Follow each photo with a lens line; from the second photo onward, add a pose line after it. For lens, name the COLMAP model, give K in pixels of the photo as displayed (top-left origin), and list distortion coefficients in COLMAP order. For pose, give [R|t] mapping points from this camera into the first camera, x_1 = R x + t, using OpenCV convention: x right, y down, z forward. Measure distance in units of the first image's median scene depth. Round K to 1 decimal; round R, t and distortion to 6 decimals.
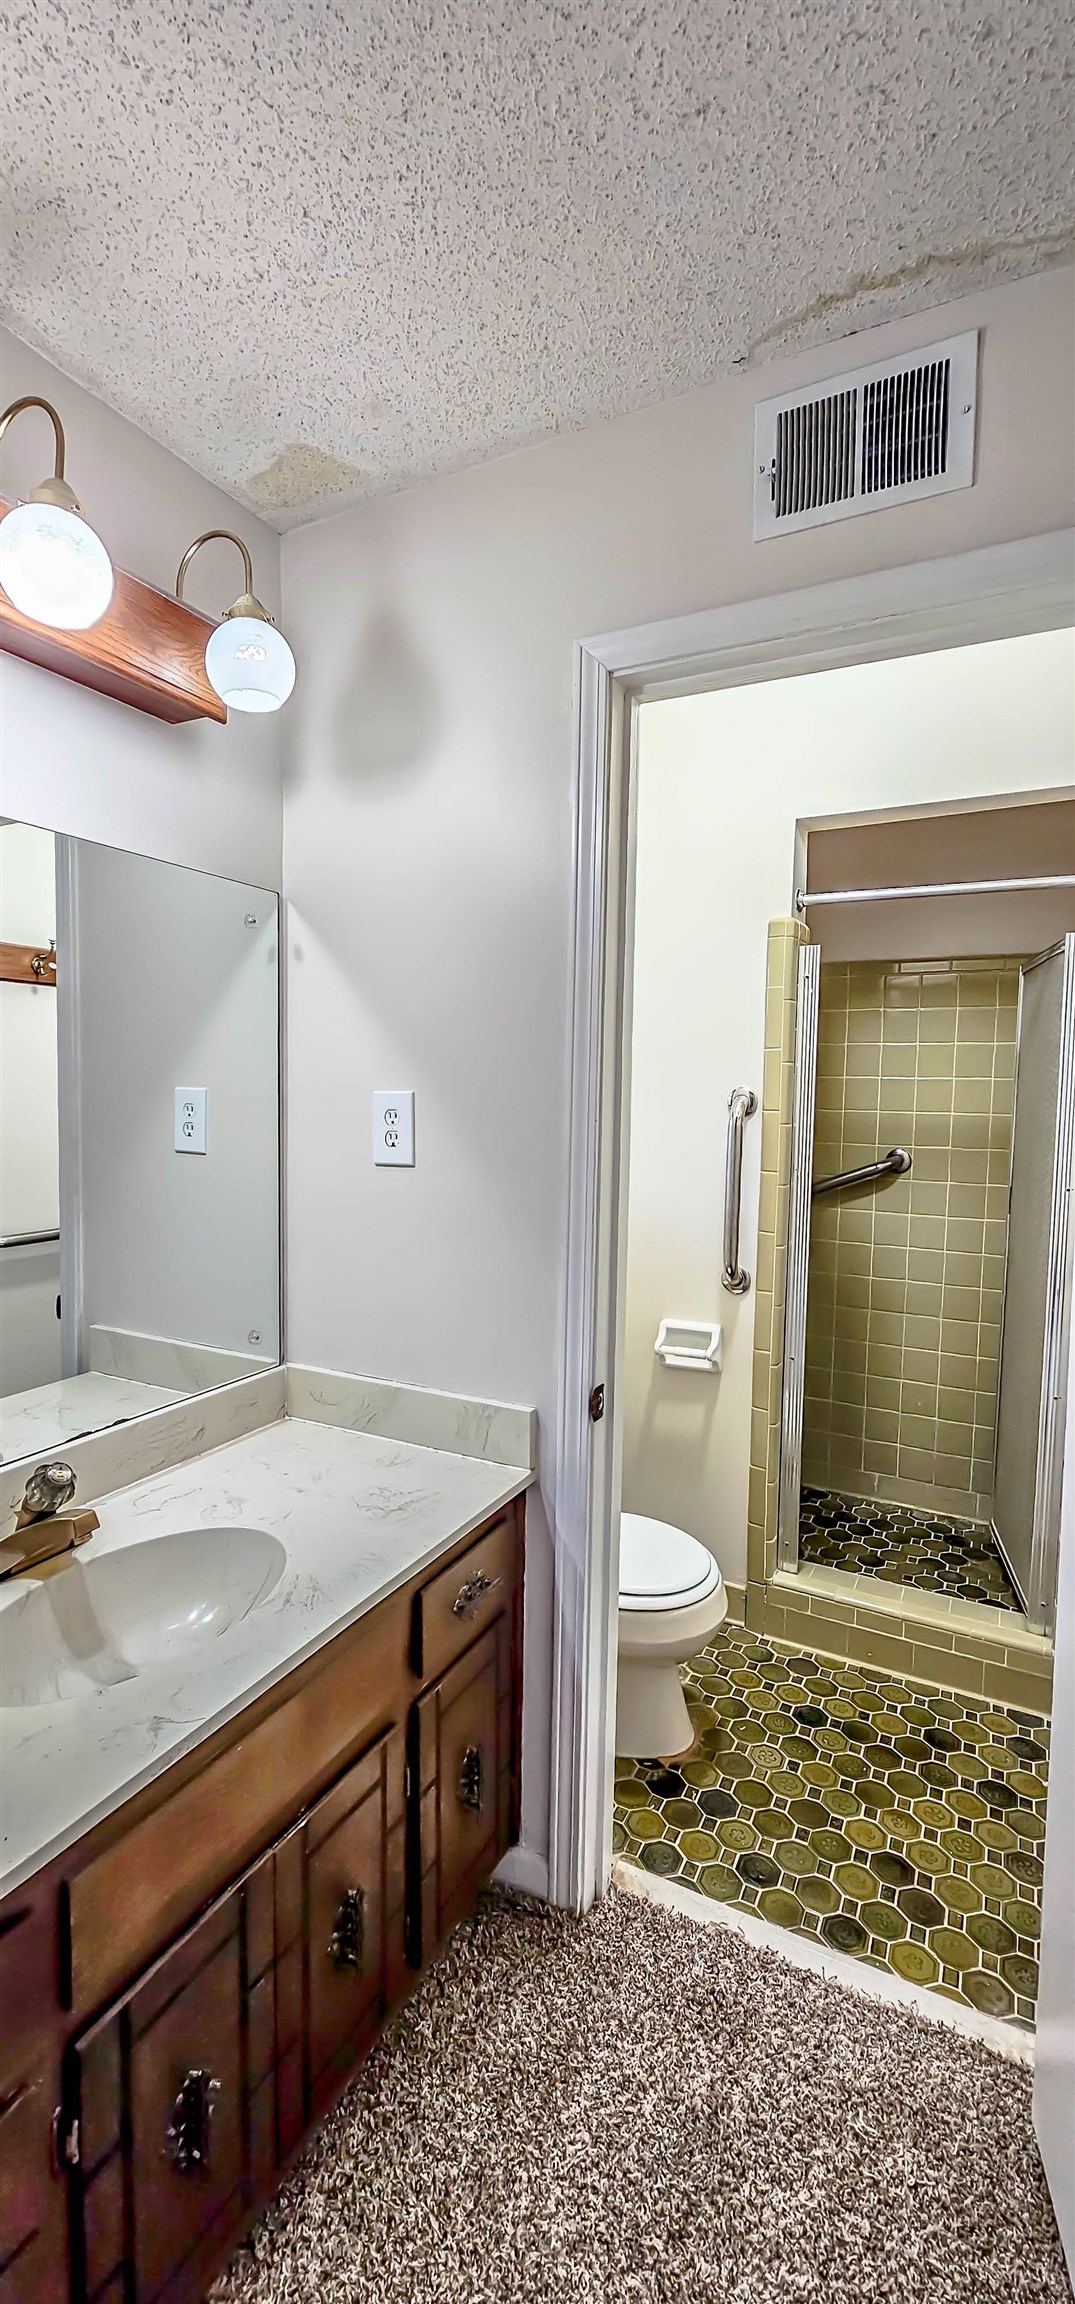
lens RADIAL K [[942.8, 0, 533.1], [0, 942.8, 1159.3], [0, 0, 1]] dist [-0.002202, -0.000332]
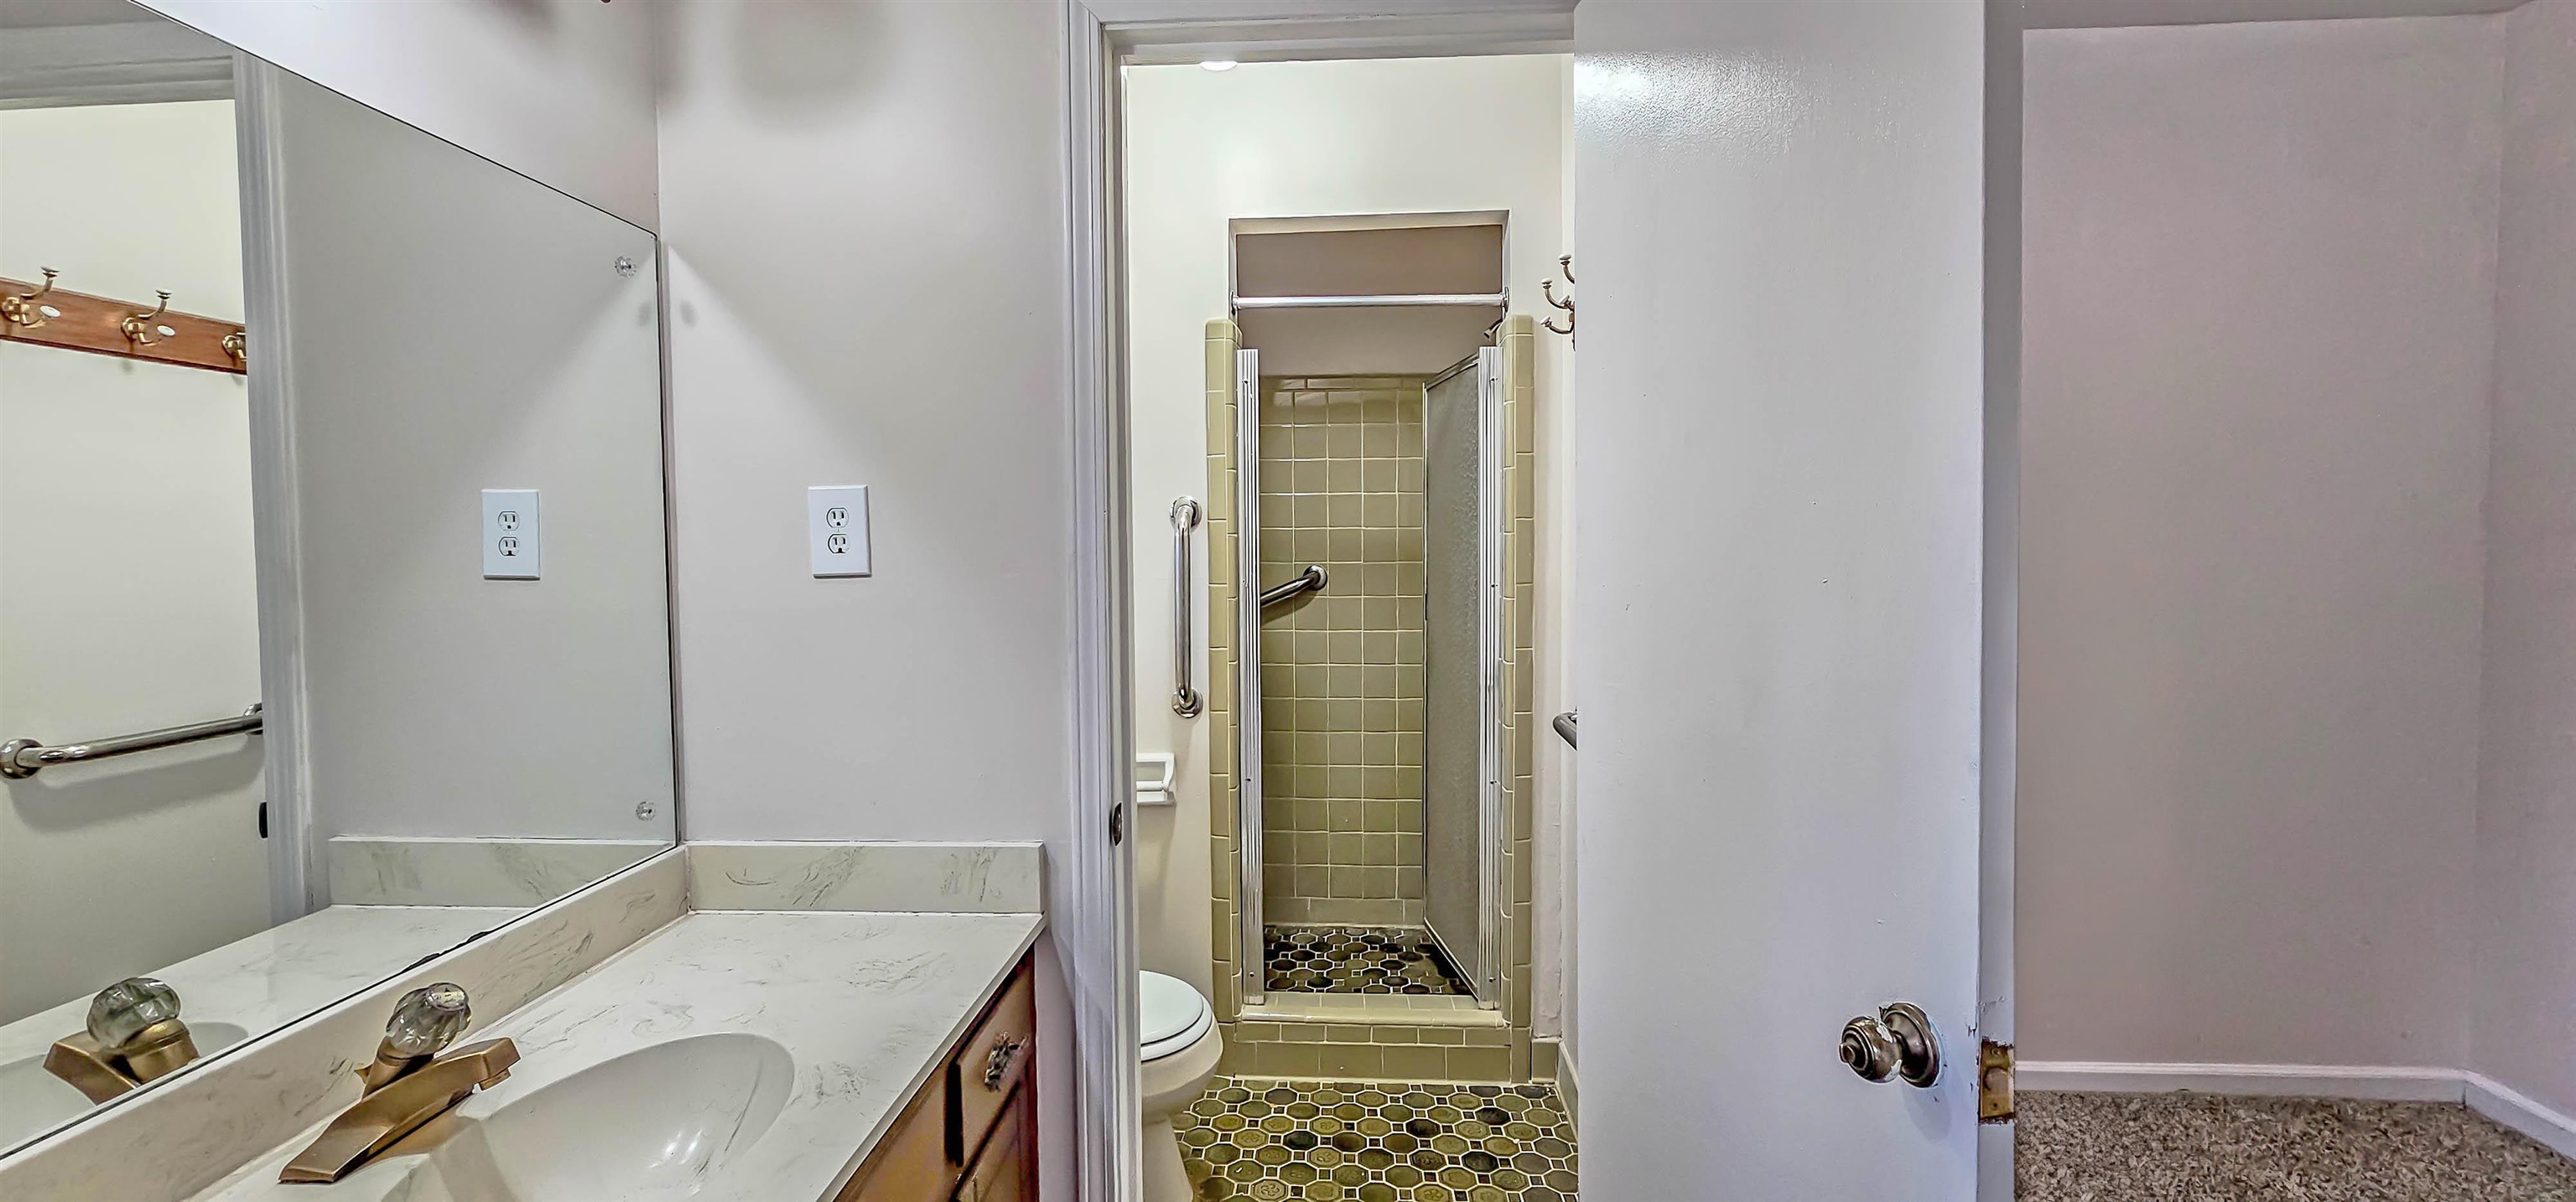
lens RADIAL K [[1053.9, 0, 1283.2], [0, 1053.9, 594.3], [0, 0, 1]] dist [-0.002202, -0.000332]
pose [[0.910293, -0.043309, 0.411693, -0.148005], [0.052570, 0.998555, -0.011191, 0.044148], [-0.410613, 0.031830, 0.911254, 0.004637]]
